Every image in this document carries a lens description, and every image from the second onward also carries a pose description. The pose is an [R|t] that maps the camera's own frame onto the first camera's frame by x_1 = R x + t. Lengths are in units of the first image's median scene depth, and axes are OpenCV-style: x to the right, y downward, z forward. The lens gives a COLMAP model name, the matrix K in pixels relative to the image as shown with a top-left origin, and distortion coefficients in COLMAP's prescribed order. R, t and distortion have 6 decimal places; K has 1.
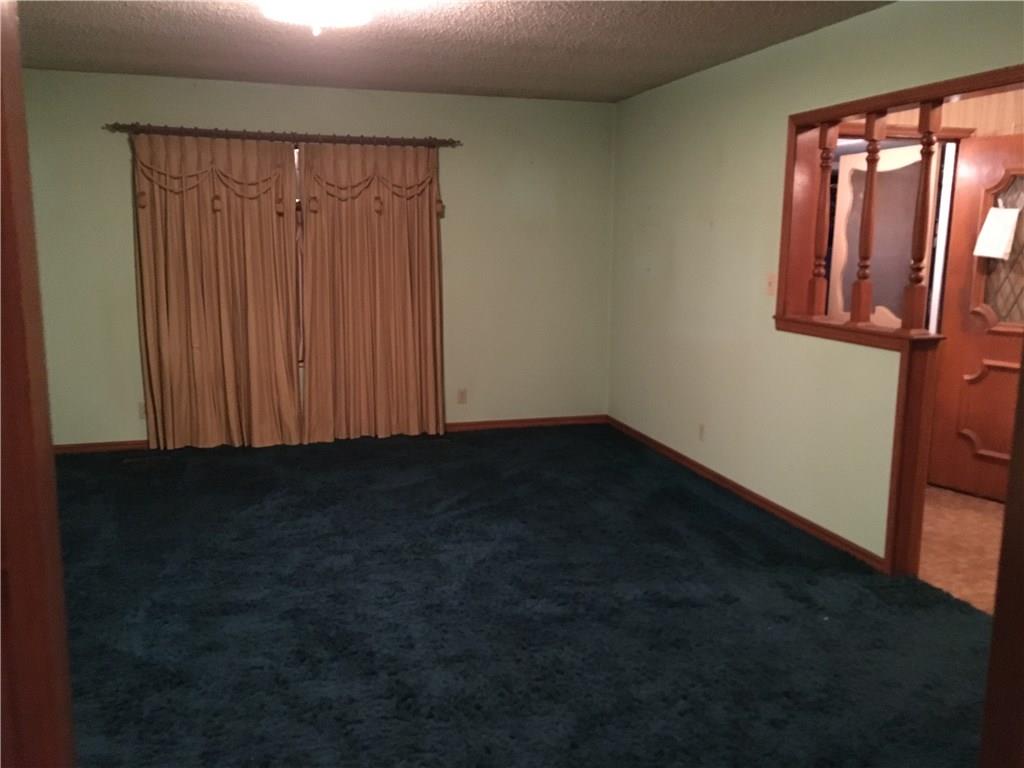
lens RADIAL K [[858.8, 0, 515.0], [0, 858.8, 385.7], [0, 0, 1]] dist [0.055742, -0.083092]
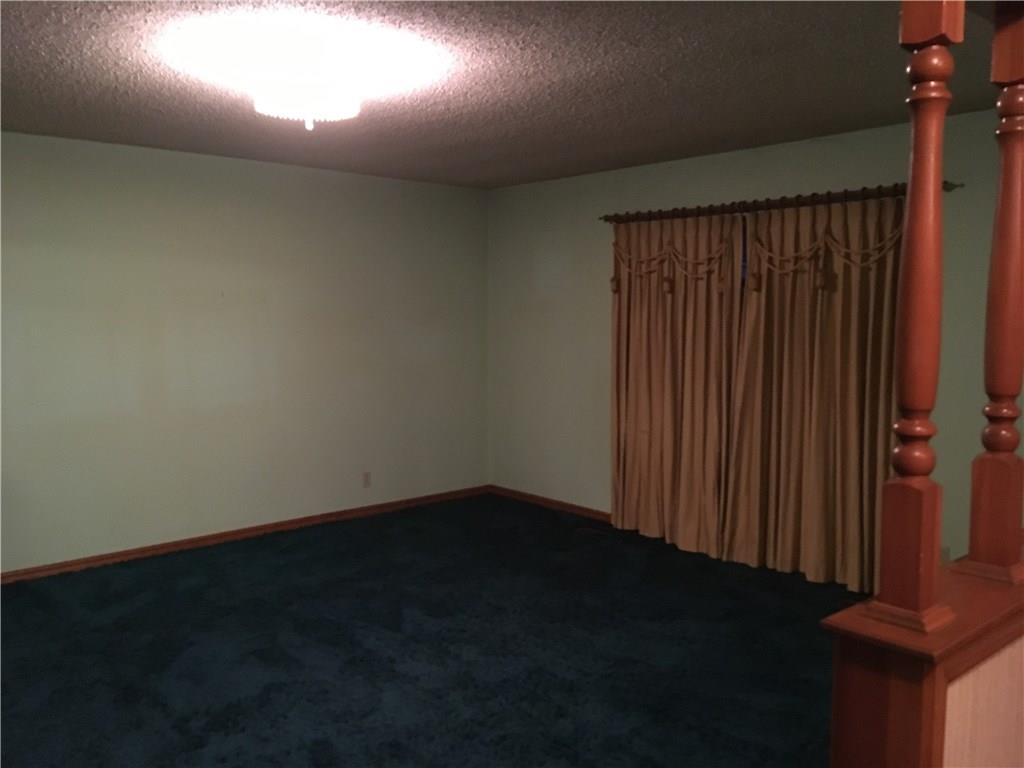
lens RADIAL K [[858.8, 0, 513.9], [0, 858.8, 383.6], [0, 0, 1]] dist [0.055742, -0.083092]
pose [[0.430424, 0.077231, -0.899317, 0.459333], [-0.157999, 0.987397, 0.009175, -0.087598], [0.888691, 0.138142, 0.437201, 0.455725]]
